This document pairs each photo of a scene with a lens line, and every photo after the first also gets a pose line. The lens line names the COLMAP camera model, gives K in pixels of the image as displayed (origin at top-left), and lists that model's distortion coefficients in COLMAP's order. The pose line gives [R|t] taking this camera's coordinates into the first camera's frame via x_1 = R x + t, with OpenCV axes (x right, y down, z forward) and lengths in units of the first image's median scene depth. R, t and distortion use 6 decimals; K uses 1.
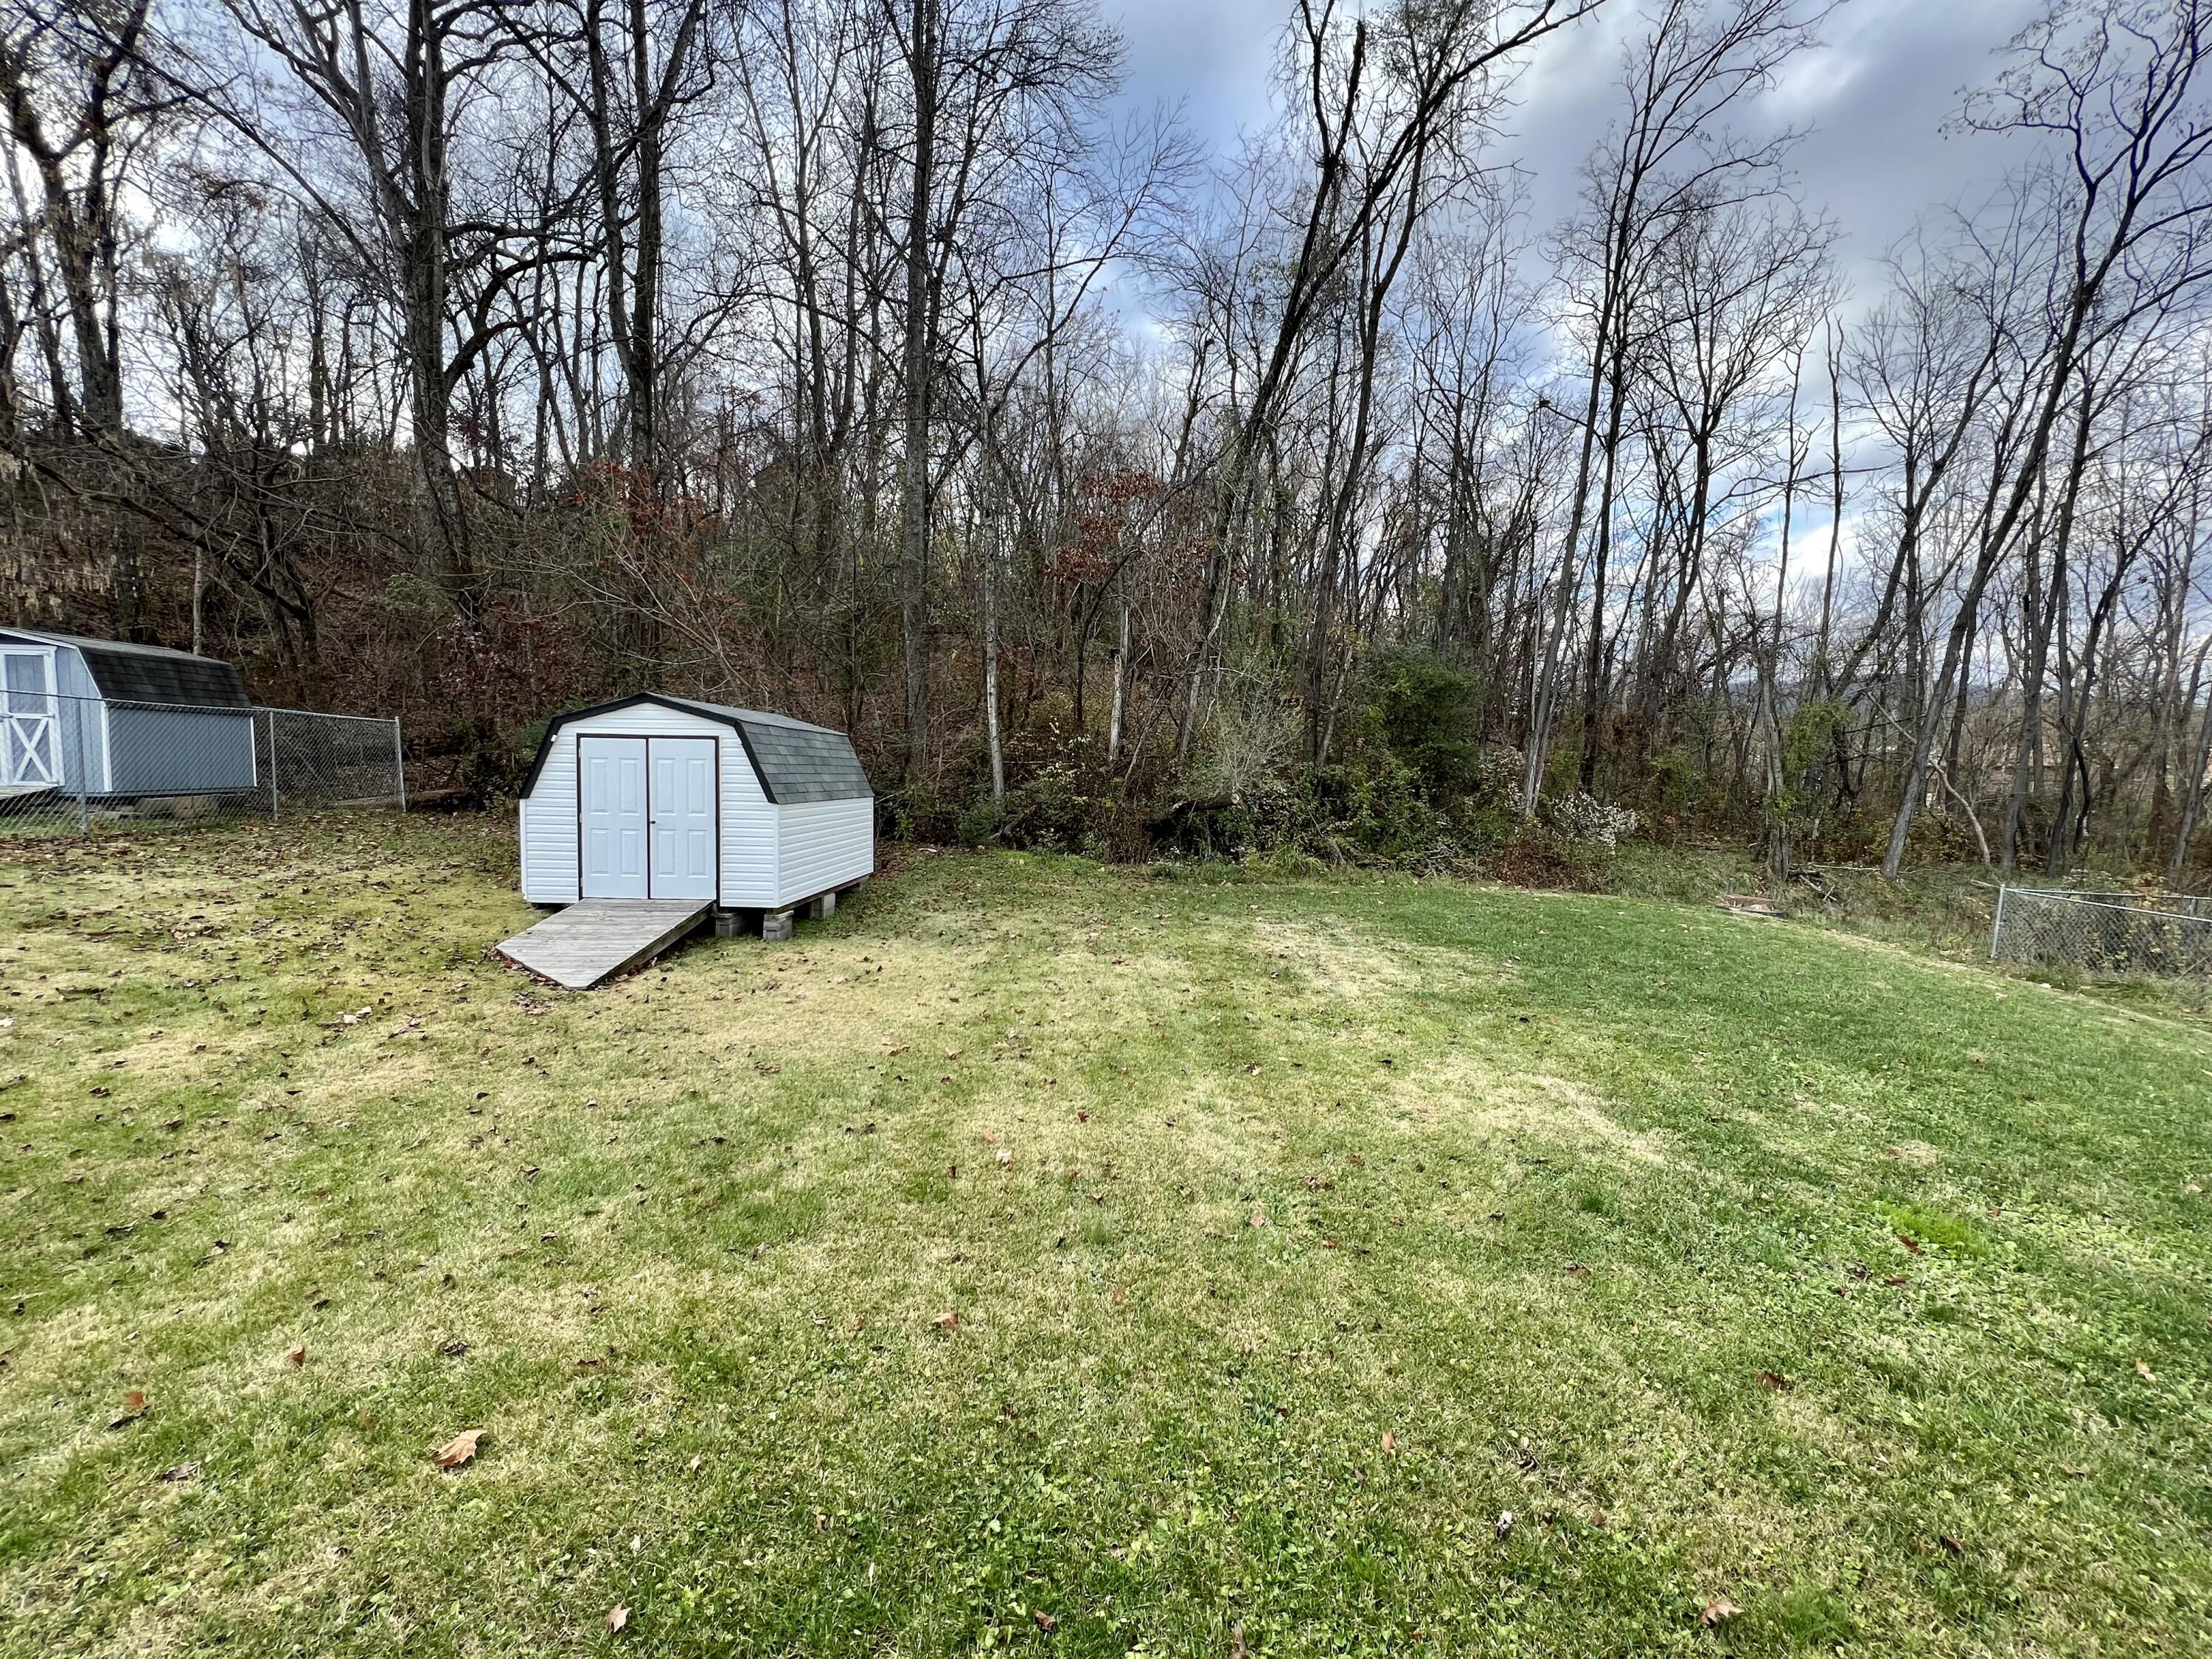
lens RADIAL K [[886.0, 0, 1100.4], [0, 886.0, 826.1], [0, 0, 1]] dist [-0.000546, -0.000523]
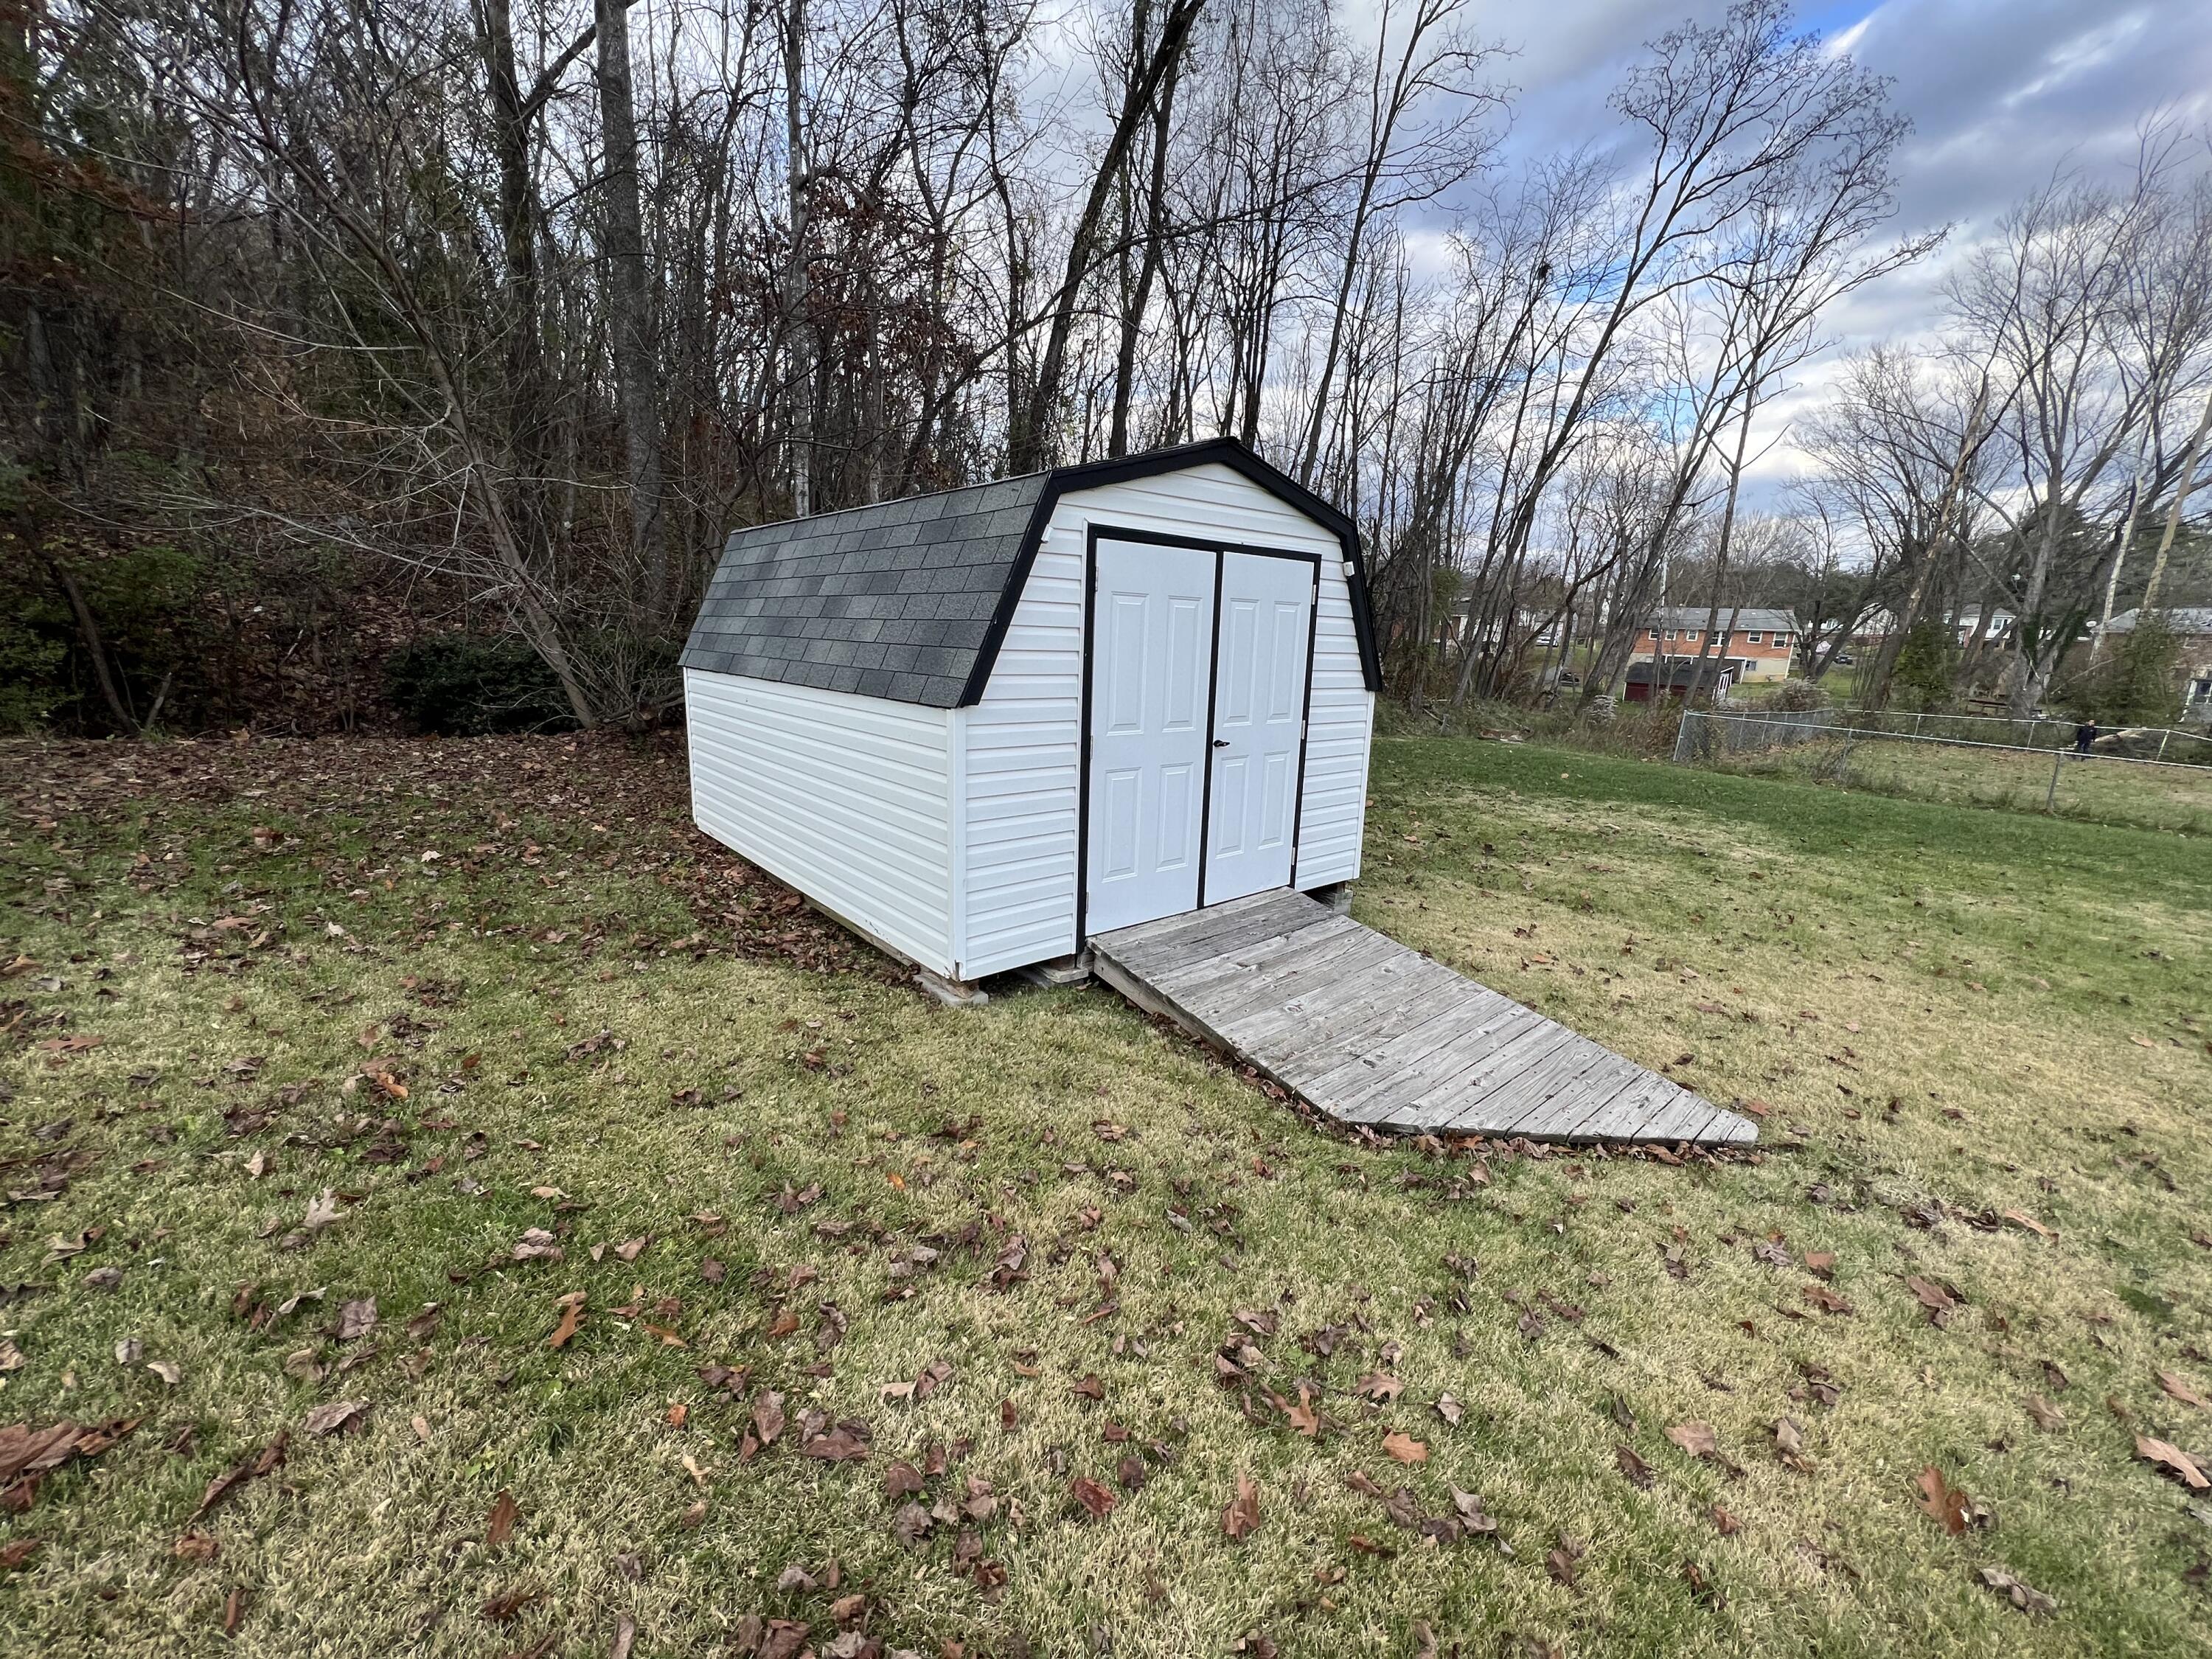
lens RADIAL K [[886.0, 0, 1100.4], [0, 886.0, 826.1], [0, 0, 1]] dist [-0.000546, -0.000523]
pose [[0.742263, -0.141573, 0.654983, -0.851275], [0.025283, 0.982649, 0.183746, -0.047708], [-0.669631, -0.119828, 0.732963, 0.703204]]
